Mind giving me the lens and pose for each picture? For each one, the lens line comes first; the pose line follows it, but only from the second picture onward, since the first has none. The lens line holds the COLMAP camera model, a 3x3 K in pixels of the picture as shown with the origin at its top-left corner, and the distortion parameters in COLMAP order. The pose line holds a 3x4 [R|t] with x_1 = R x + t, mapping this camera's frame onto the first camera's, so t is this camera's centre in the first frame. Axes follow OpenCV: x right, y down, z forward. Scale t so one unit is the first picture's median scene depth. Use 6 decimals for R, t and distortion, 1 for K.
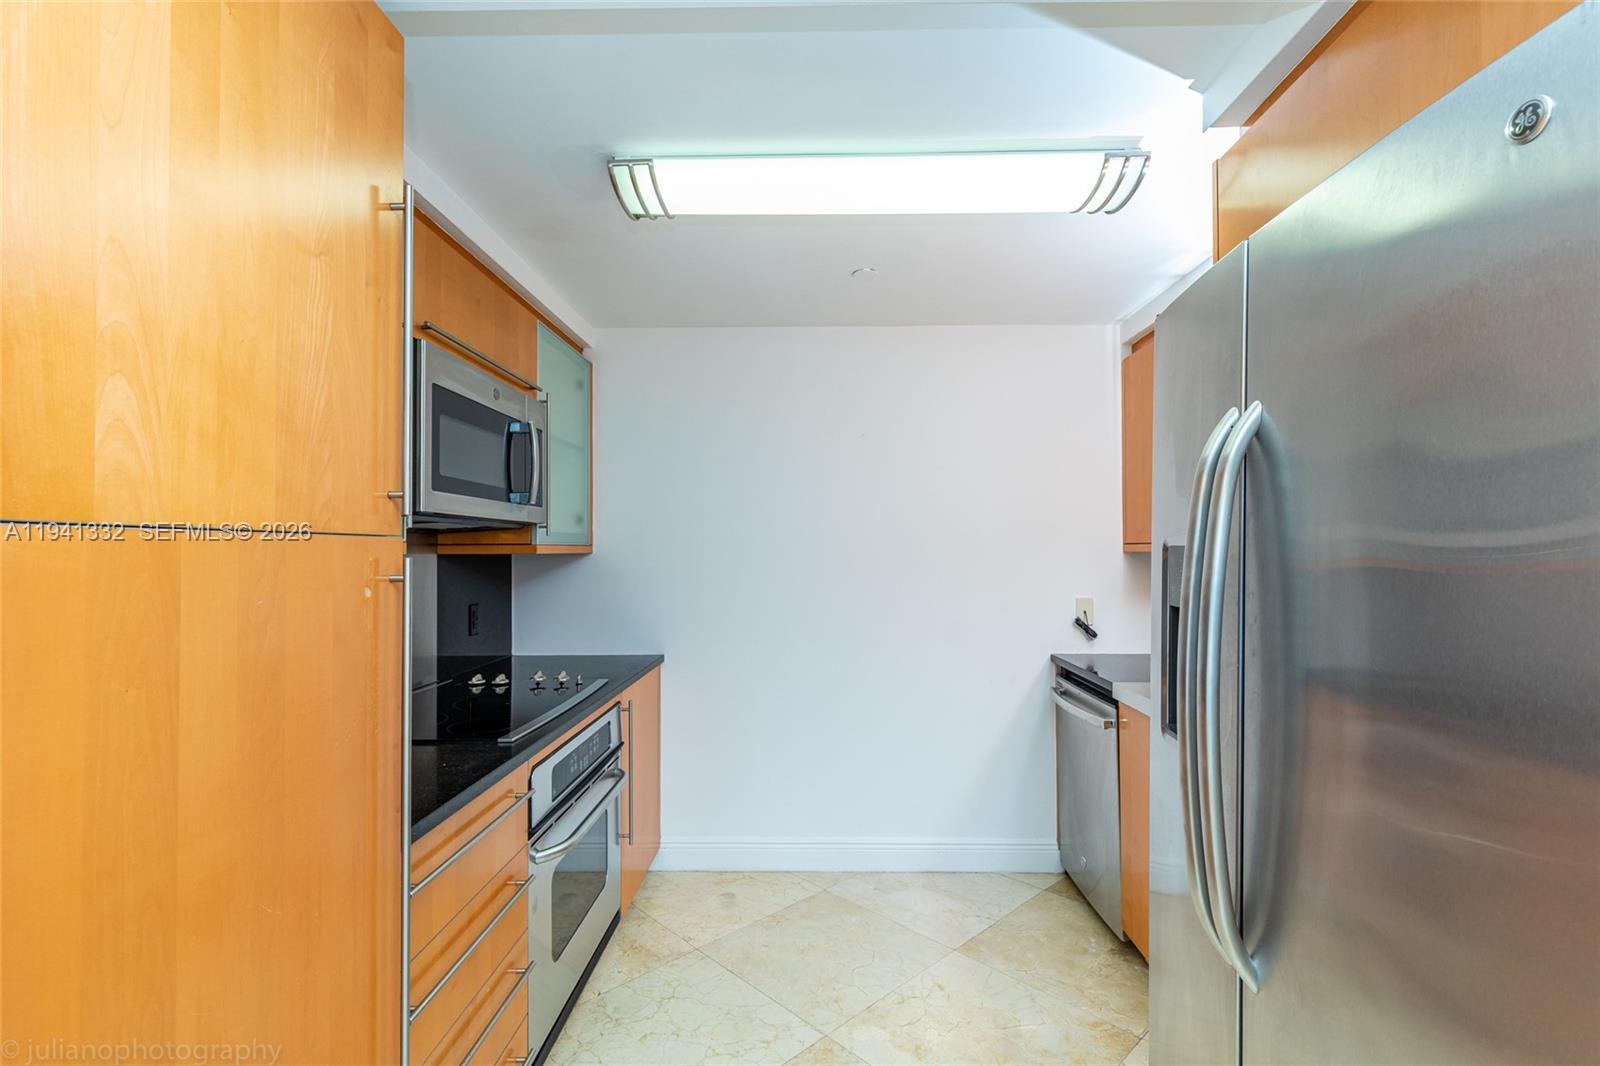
lens RADIAL K [[727.5, 0, 807.2], [0, 727.5, 543.3], [0, 0, 1]] dist [0.006653, -0.000202]
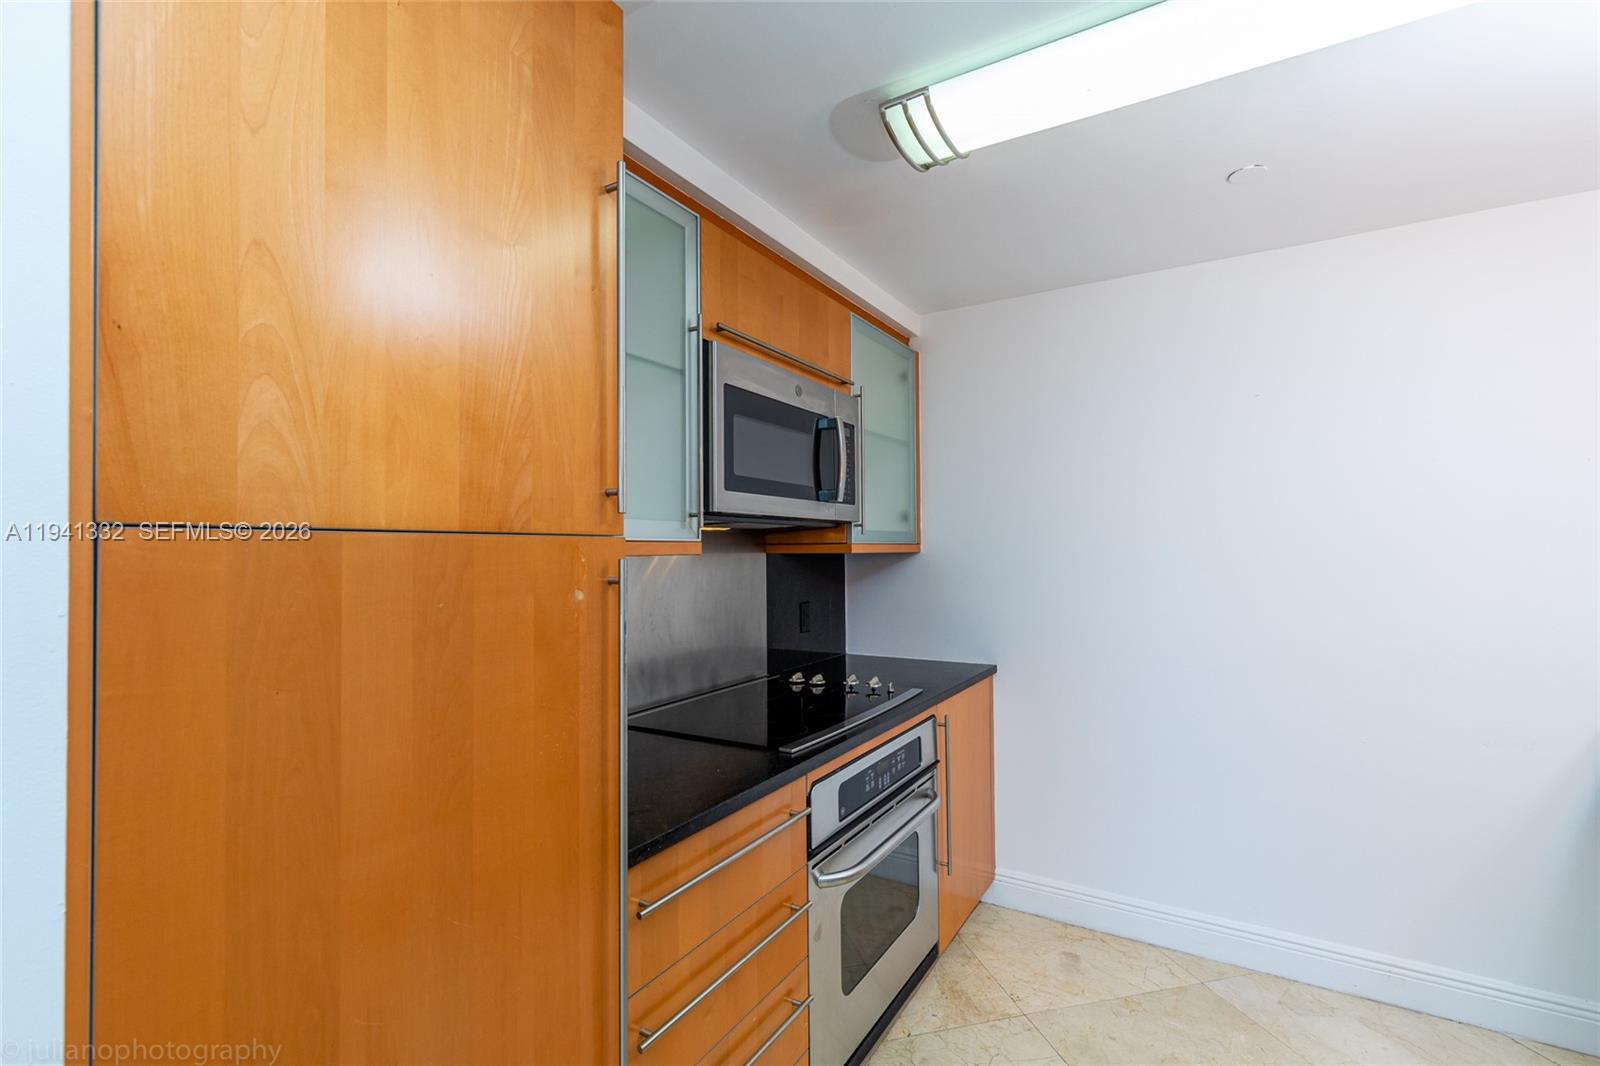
lens RADIAL K [[722.1, 0, 800.4], [0, 722.1, 540.5], [0, 0, 1]] dist [0.007613, -0.000633]
pose [[0.867563, -0.008907, -0.497248, 0.053205], [0.008083, 0.999960, -0.003810, 0.000769], [0.497262, -0.000714, 0.867600, 0.144275]]
